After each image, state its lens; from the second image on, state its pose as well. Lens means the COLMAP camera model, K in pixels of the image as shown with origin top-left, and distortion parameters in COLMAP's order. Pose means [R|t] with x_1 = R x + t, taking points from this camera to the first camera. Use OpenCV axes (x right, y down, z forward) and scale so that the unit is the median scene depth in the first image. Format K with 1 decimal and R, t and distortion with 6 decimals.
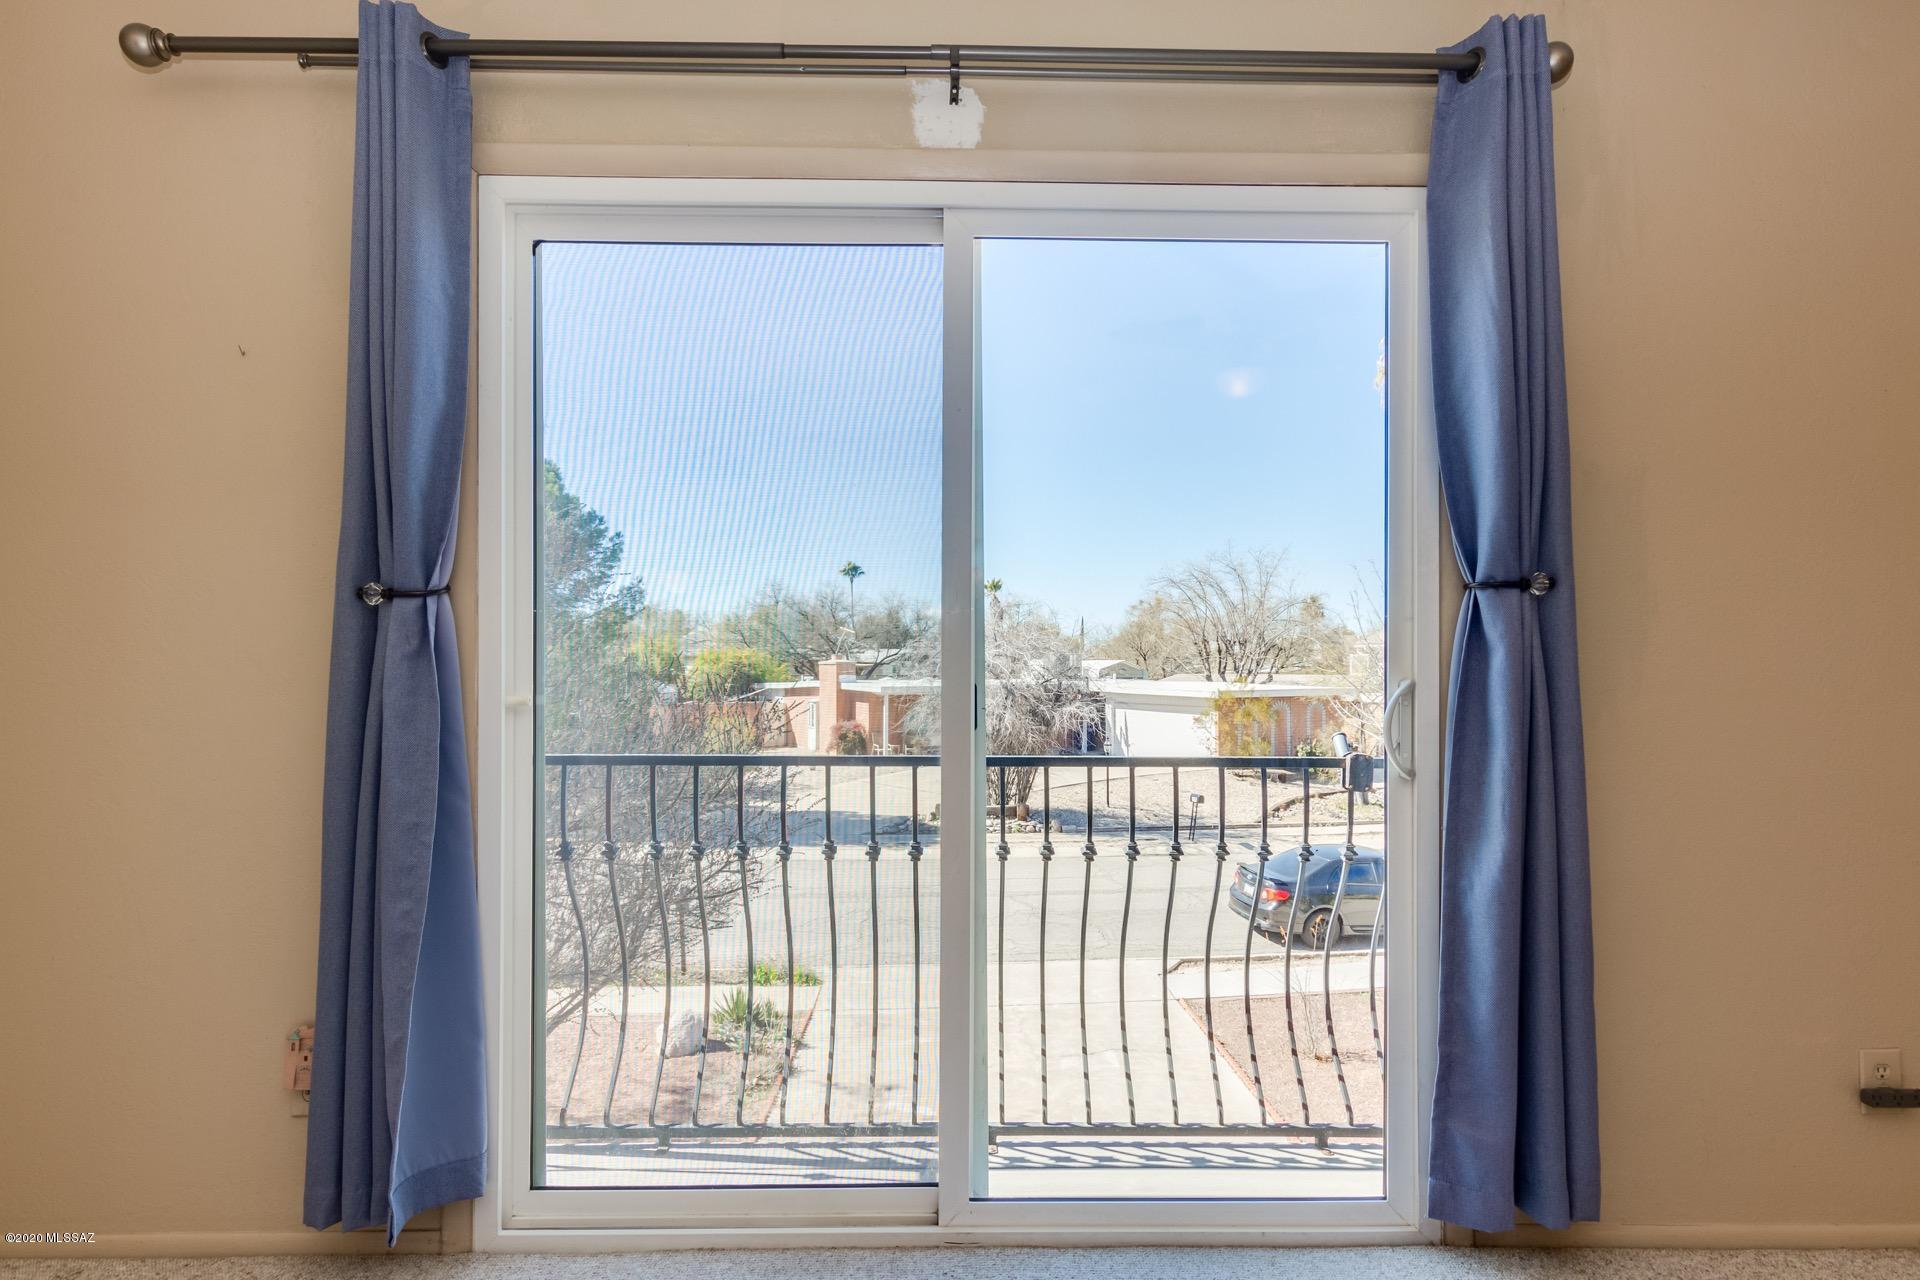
lens RADIAL K [[1030.3, 0, 958.2], [0, 1030.3, 650.2], [0, 0, 1]] dist [-0.003524, 0.001677]
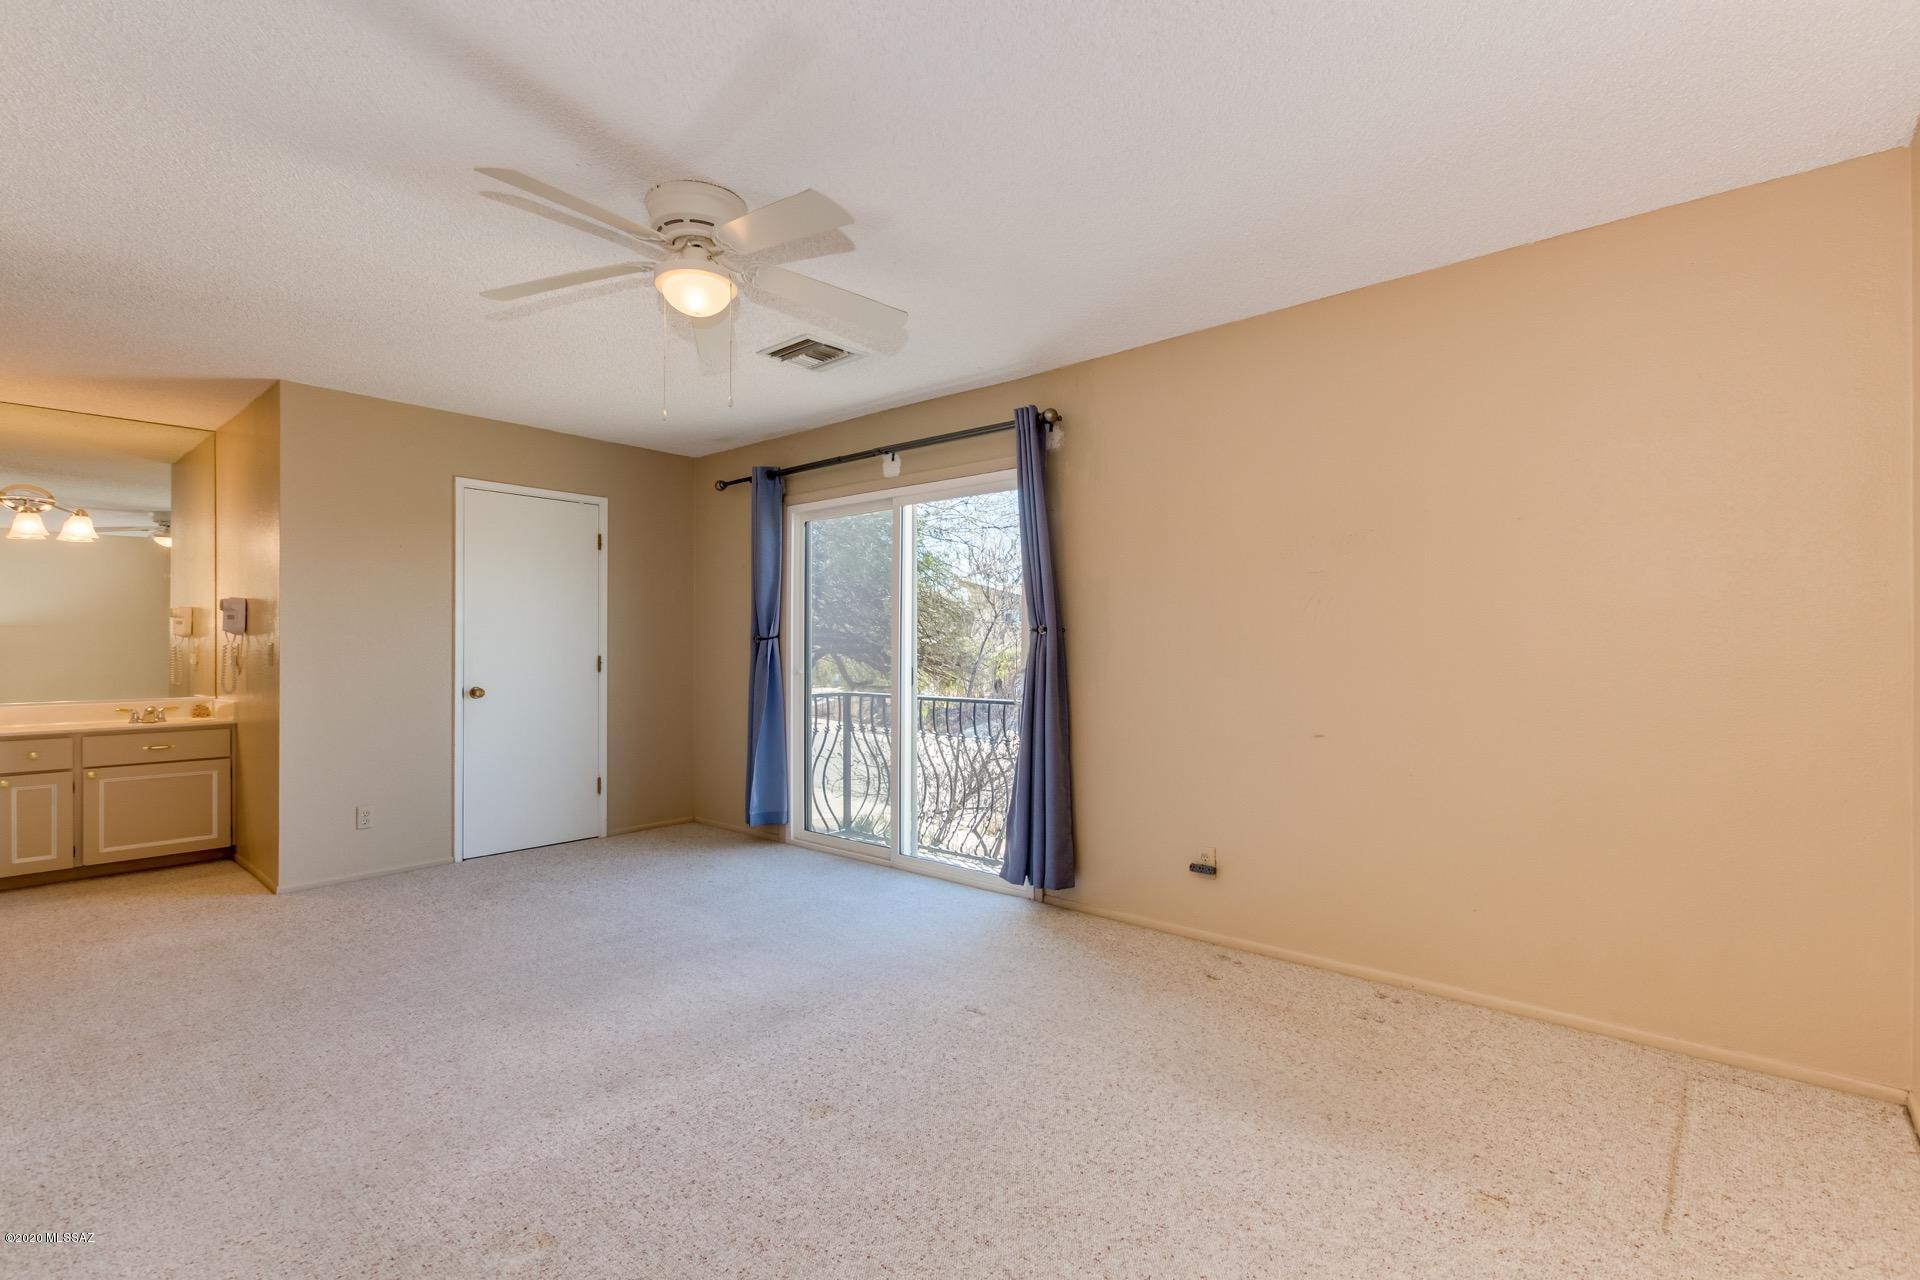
lens RADIAL K [[897.7, 0, 962.8], [0, 897.7, 642.6], [0, 0, 1]] dist [0.000063, -0.000514]
pose [[0.740722, -0.008670, -0.671756, 1.837367], [0.014184, 0.999896, 0.002735, -0.040997], [0.671662, -0.011554, 0.740767, -0.713640]]
